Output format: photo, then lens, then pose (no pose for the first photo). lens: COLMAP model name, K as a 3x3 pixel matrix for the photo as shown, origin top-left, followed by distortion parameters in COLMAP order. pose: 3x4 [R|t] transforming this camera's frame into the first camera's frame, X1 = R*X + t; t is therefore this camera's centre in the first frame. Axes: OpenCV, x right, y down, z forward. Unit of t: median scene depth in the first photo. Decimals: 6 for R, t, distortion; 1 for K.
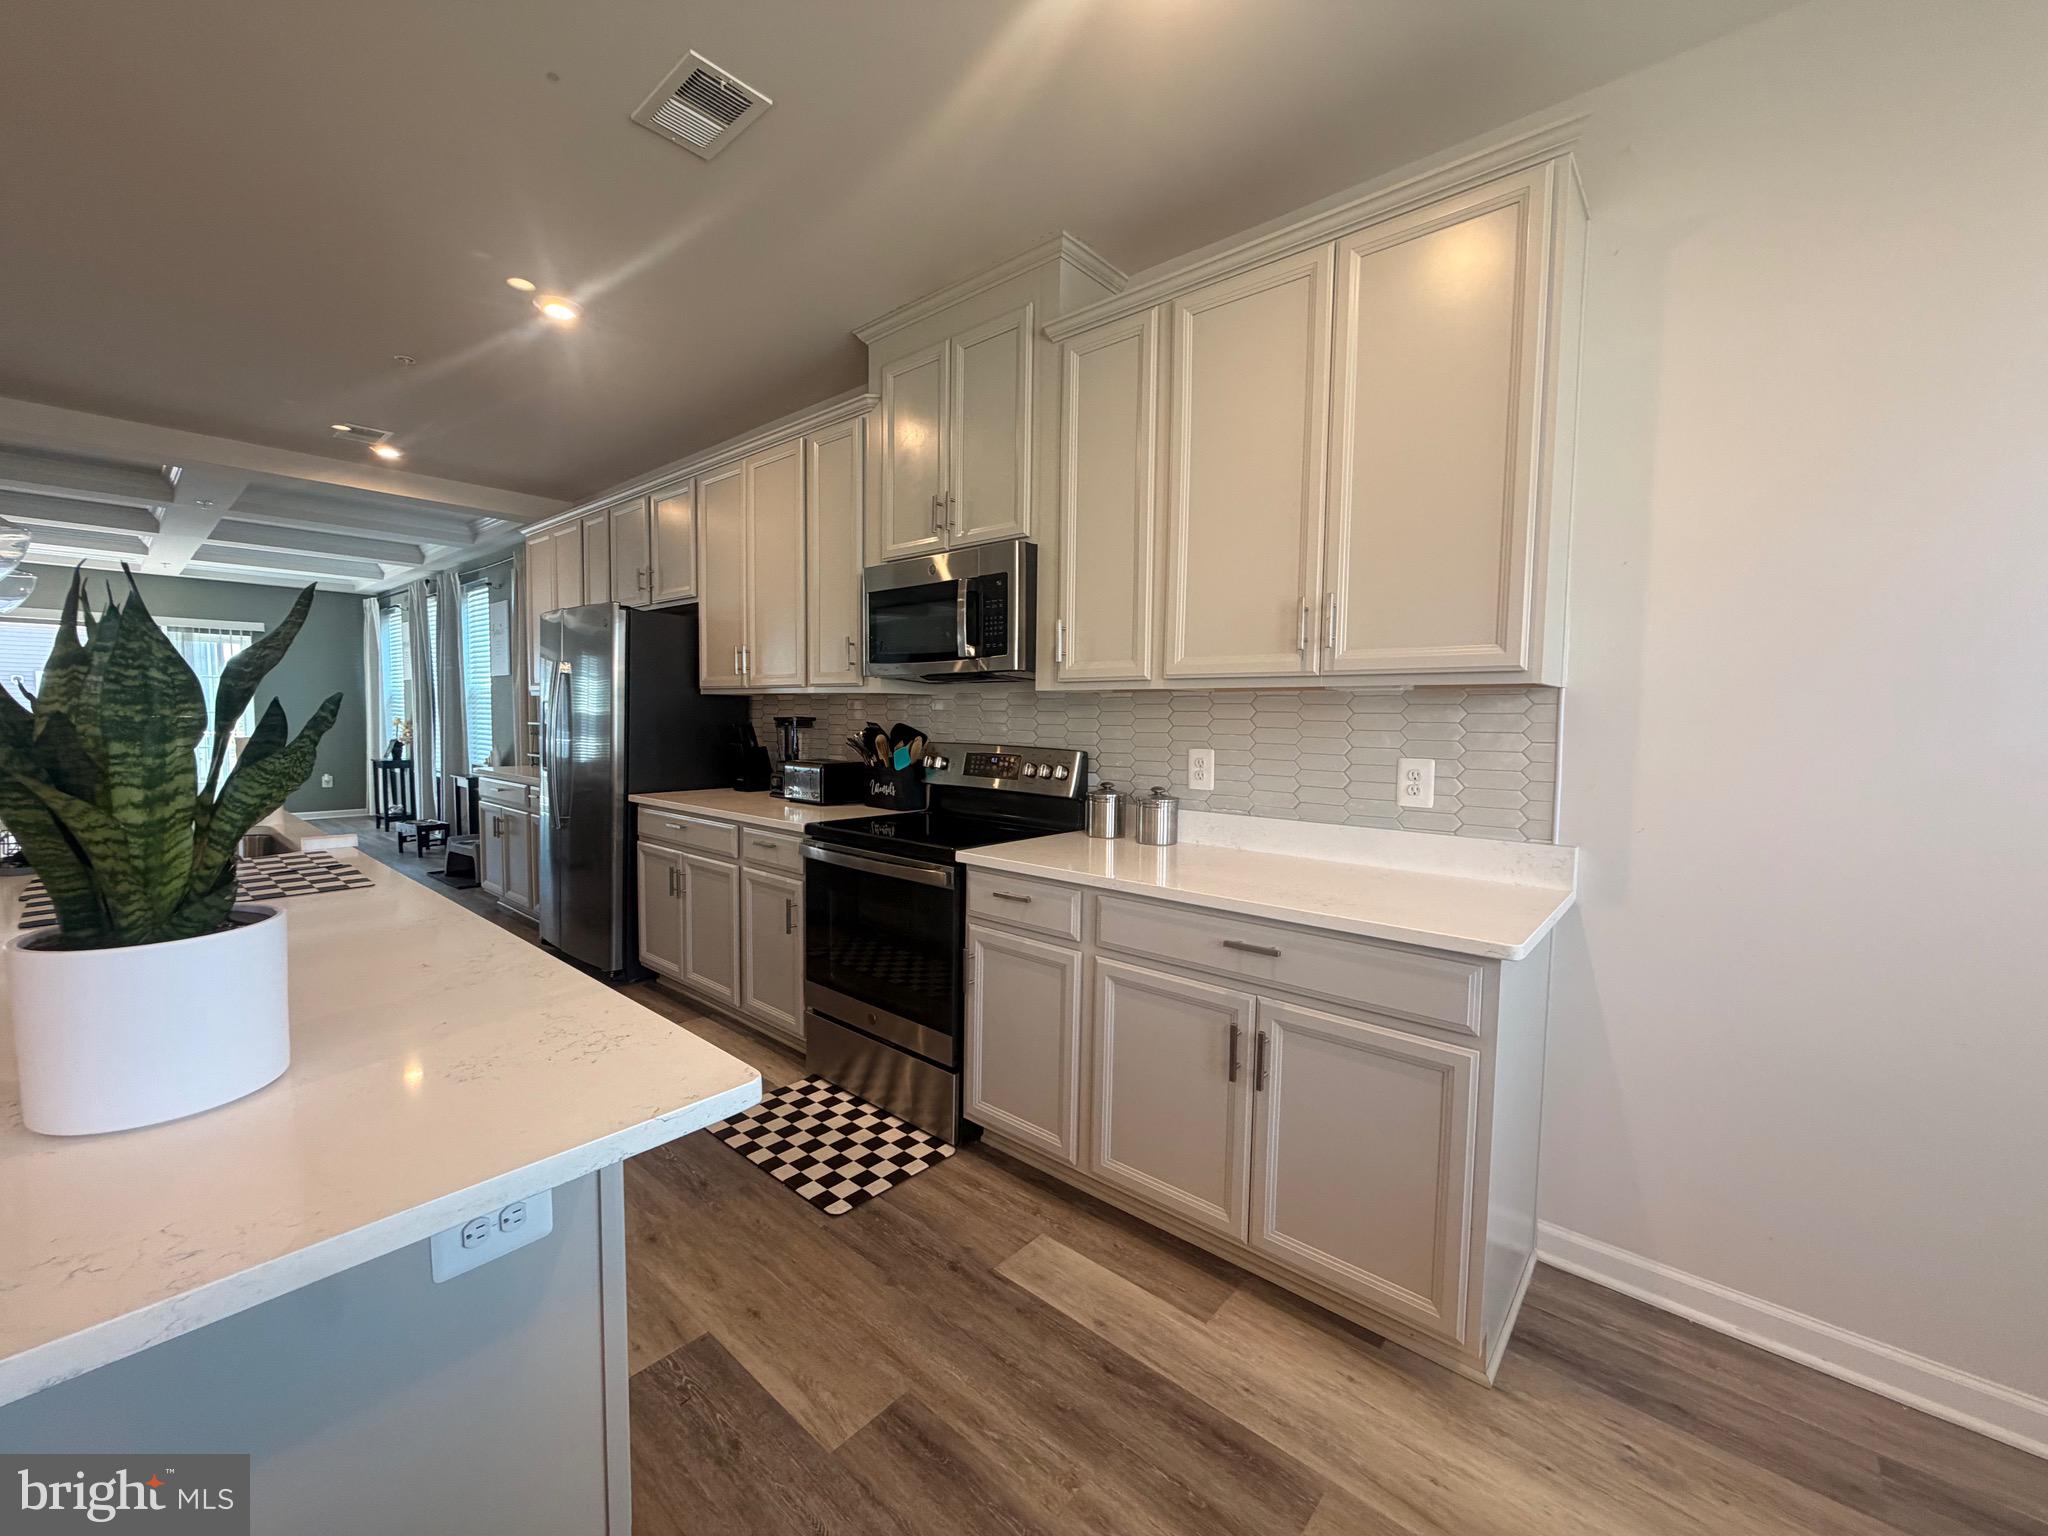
lens RADIAL K [[819.3, 0, 1023.2], [0, 819.3, 766.1], [0, 0, 1]] dist [0.002731, -0.000266]
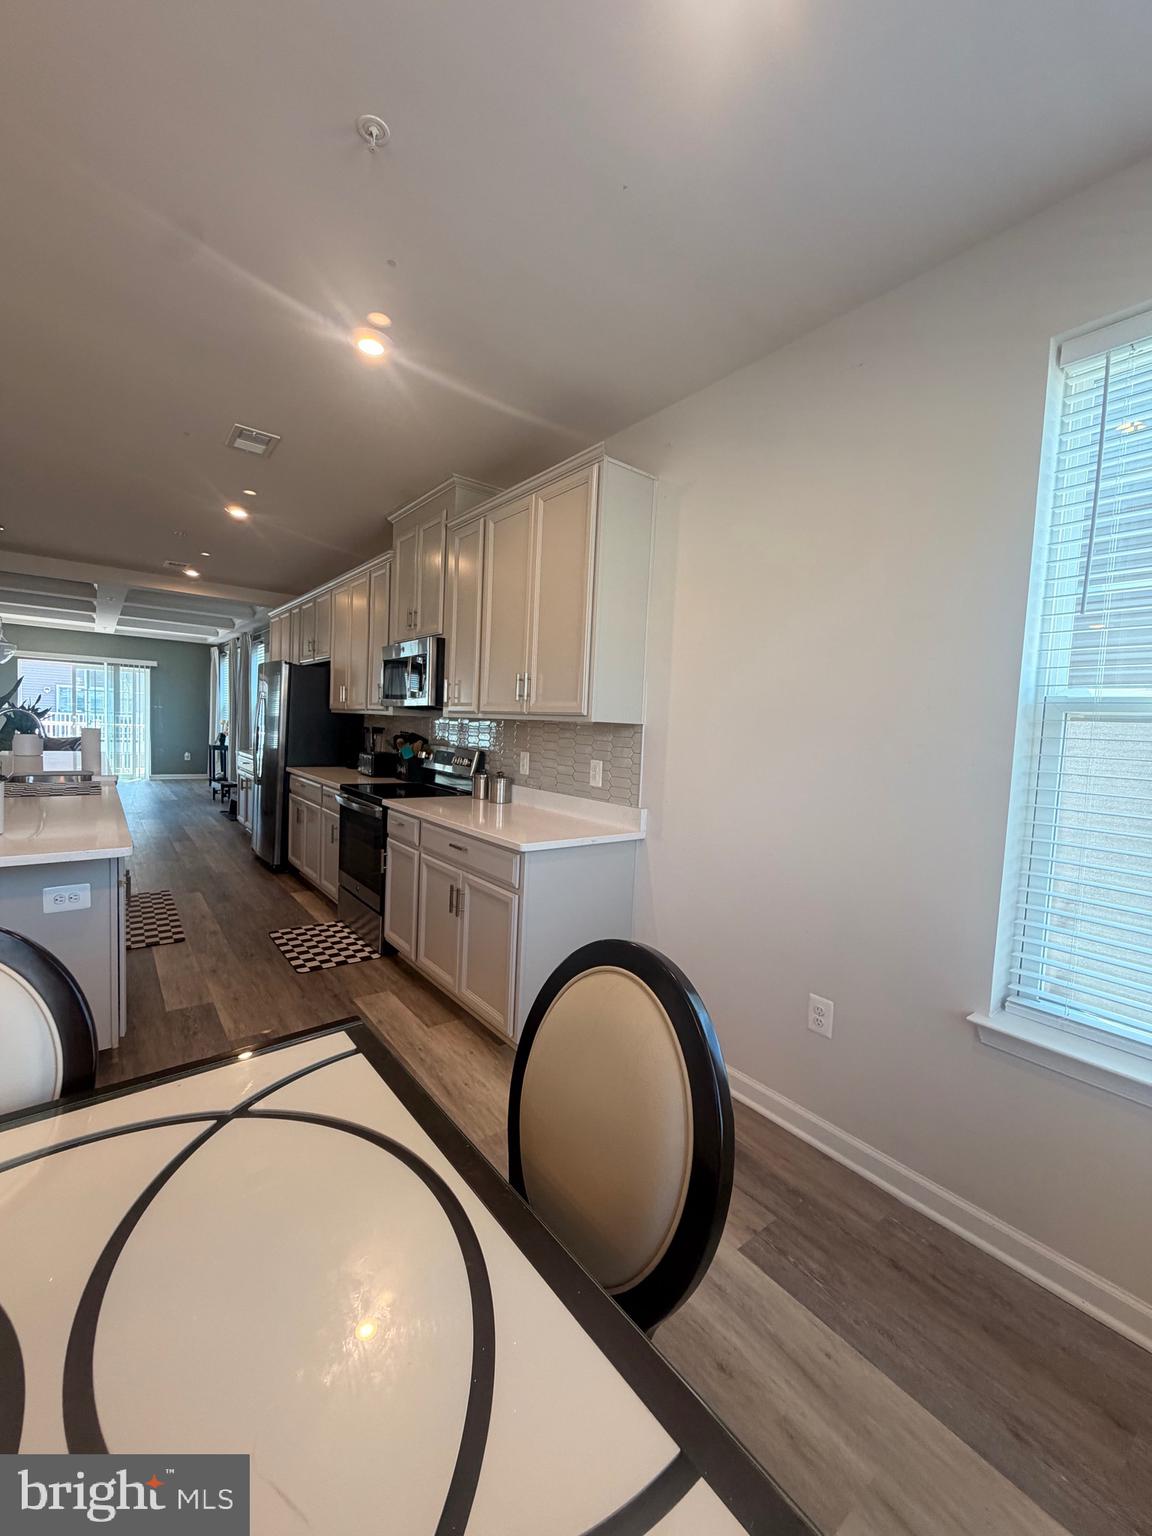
lens RADIAL K [[614.5, 0, 575.7], [0, 614.5, 765.8], [0, 0, 1]] dist [0.002731, -0.000266]
pose [[0.982214, 0.045042, -0.182285, 0.580160], [-0.045908, 0.998946, -0.000536, 0.005414], [0.182068, 0.008895, 0.983246, -0.313530]]
